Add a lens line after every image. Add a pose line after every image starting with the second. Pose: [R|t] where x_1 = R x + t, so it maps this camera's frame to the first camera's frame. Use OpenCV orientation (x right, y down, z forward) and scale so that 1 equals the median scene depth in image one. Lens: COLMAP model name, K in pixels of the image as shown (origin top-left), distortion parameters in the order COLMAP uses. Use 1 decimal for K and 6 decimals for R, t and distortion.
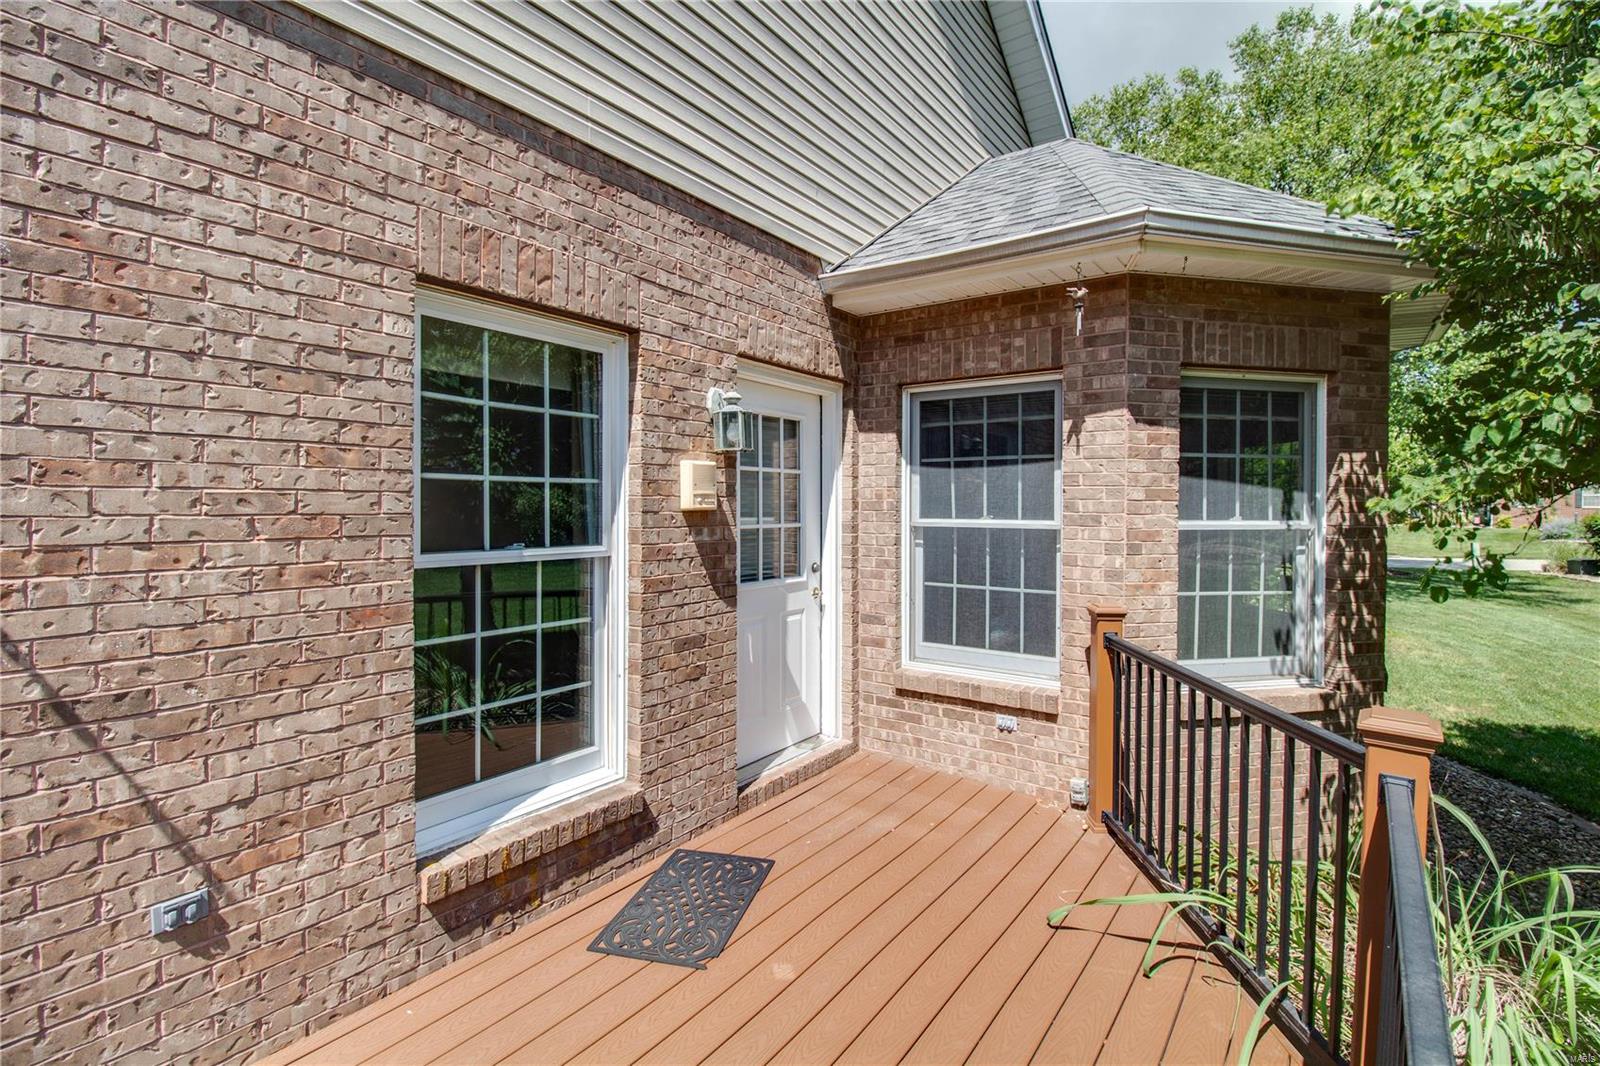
lens RADIAL K [[752.0, 0, 833.1], [0, 752.0, 513.4], [0, 0, 1]] dist [0.000259, -0.013337]
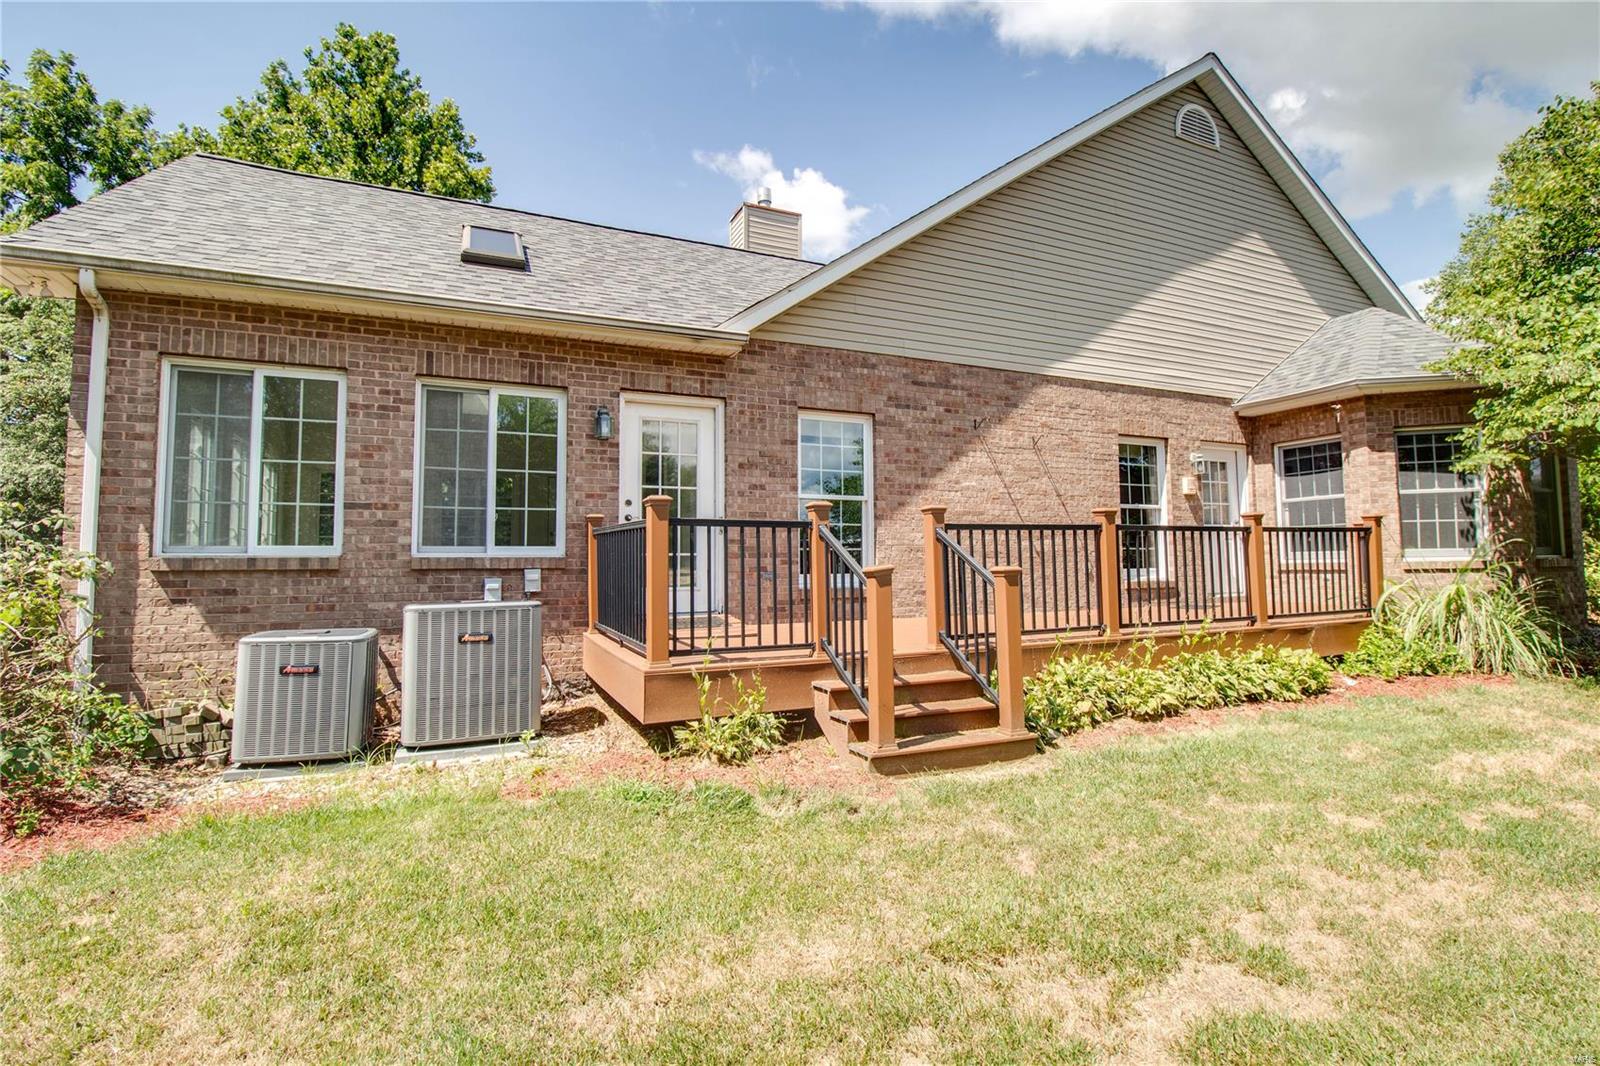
lens RADIAL K [[752.0, 0, 833.1], [0, 752.0, 513.4], [0, 0, 1]] dist [0.000259, -0.013337]
pose [[0.856856, -0.048824, -0.513238, 0.125755], [0.010615, 0.996965, -0.077120, 0.262388], [0.515446, 0.060632, 0.854774, -2.087069]]
